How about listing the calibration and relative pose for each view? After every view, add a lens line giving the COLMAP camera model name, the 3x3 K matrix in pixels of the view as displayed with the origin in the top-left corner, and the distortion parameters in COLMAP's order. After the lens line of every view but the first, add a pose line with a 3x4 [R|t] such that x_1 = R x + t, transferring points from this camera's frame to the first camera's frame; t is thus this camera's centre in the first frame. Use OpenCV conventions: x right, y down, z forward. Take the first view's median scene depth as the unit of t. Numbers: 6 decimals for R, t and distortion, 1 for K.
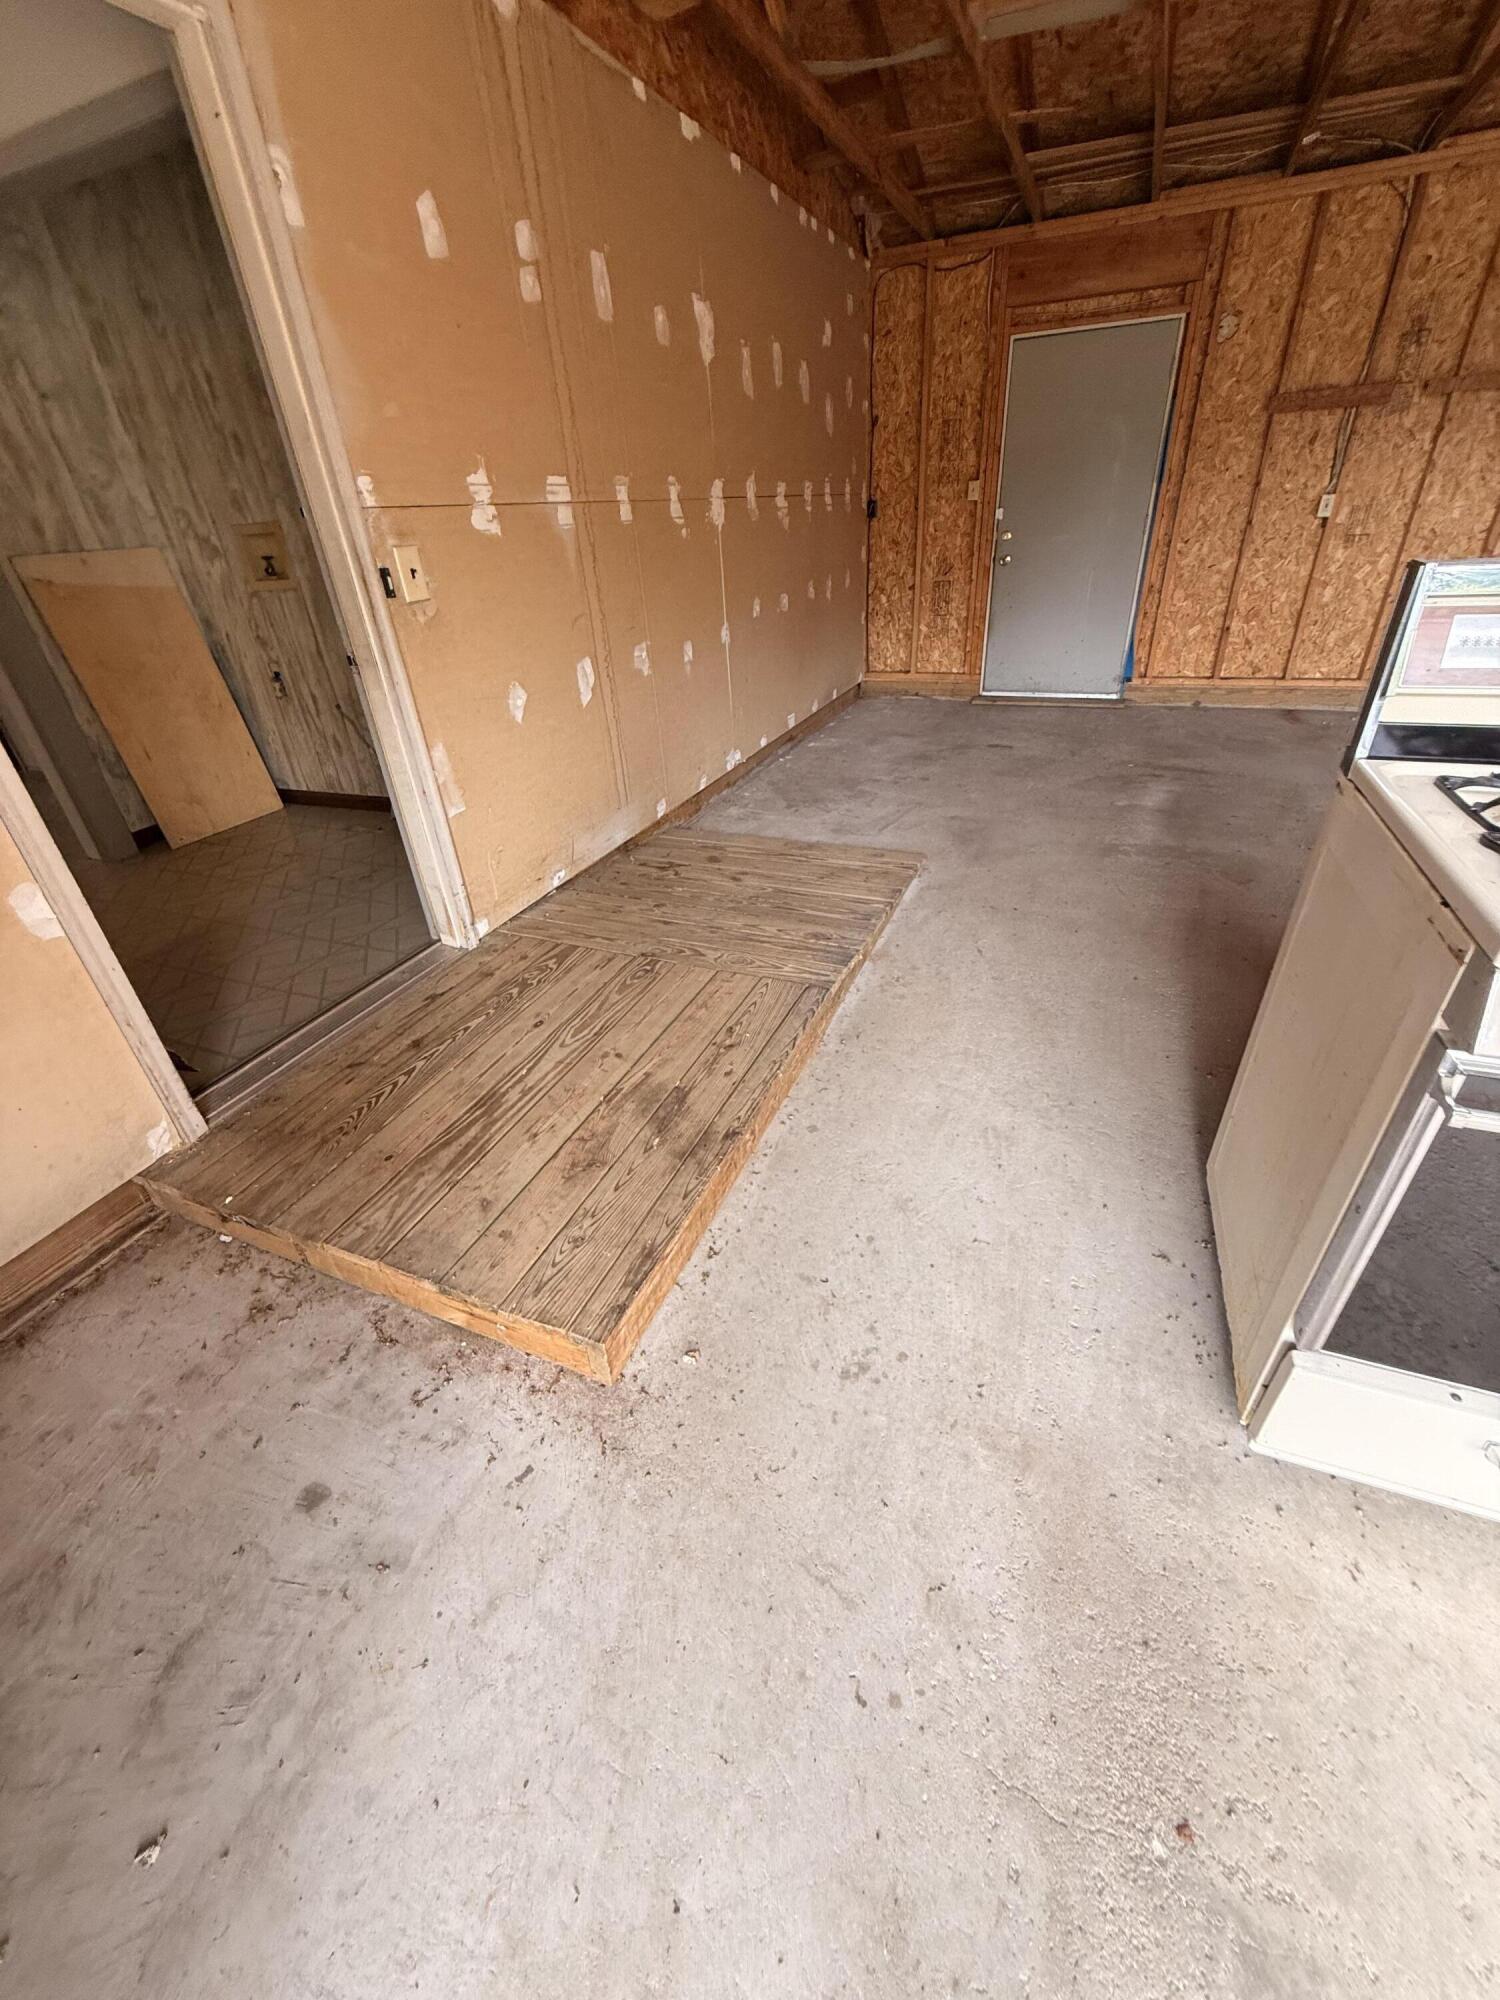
lens RADIAL K [[798.1, 0, 755.9], [0, 798.1, 1006.2], [0, 0, 1]] dist [0.000905, -0.000186]
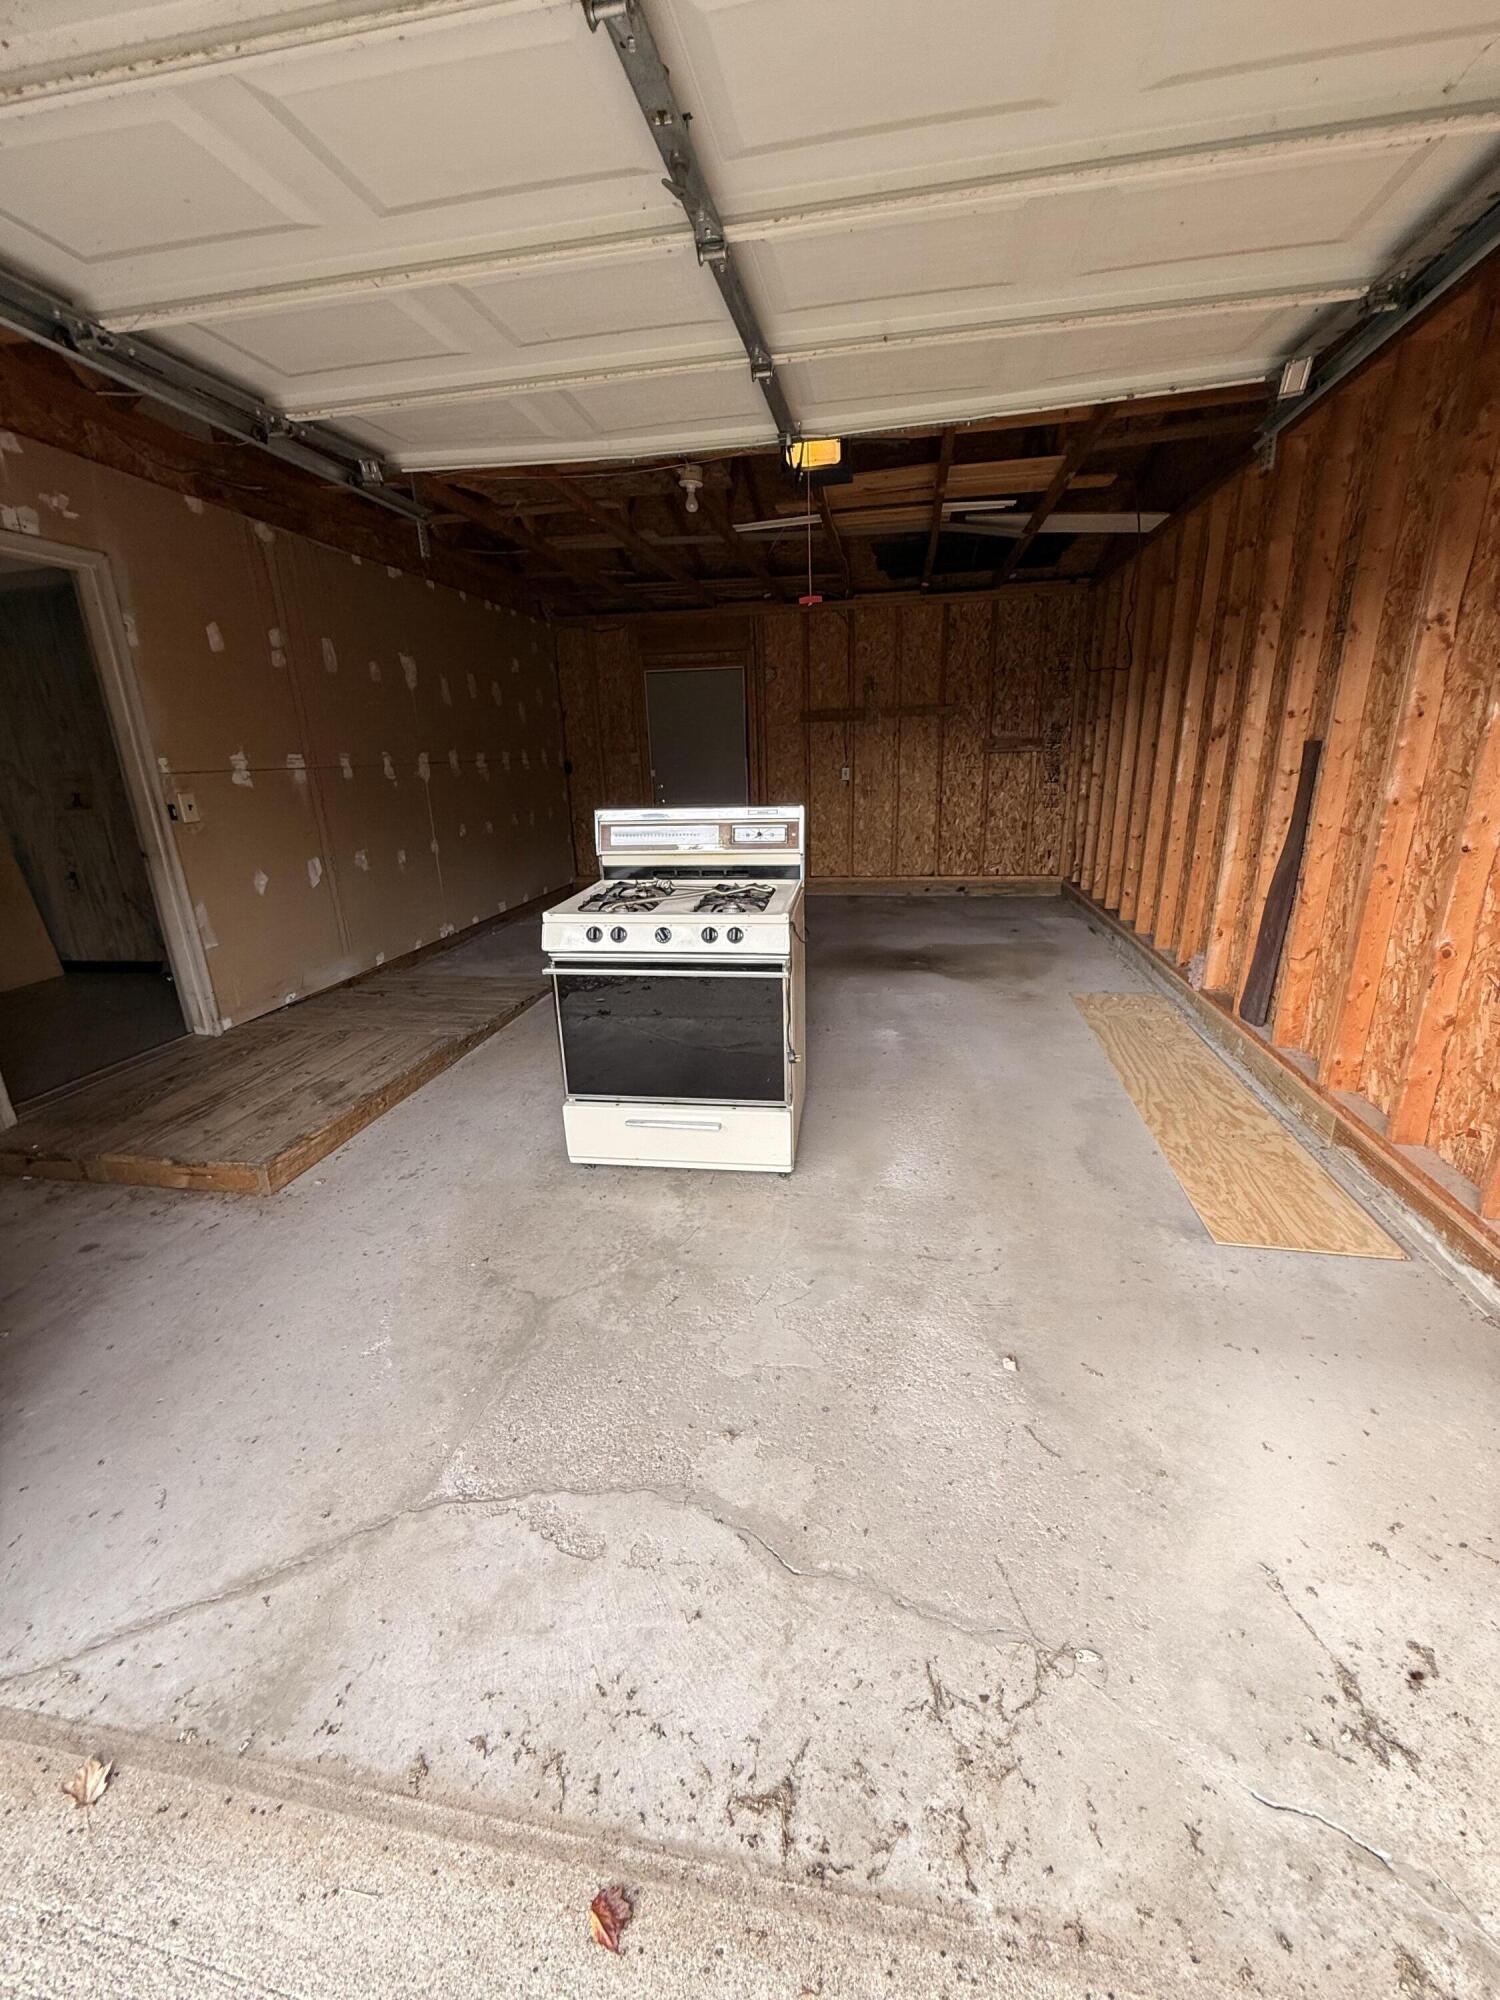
lens RADIAL K [[798.1, 0, 749.0], [0, 798.1, 1002.5], [0, 0, 1]] dist [0.000905, -0.000186]
pose [[0.975061, -0.041712, 0.217983, 0.281099], [0.095836, 0.965022, -0.244023, 0.317832], [-0.200180, 0.258828, 0.944953, -0.604174]]
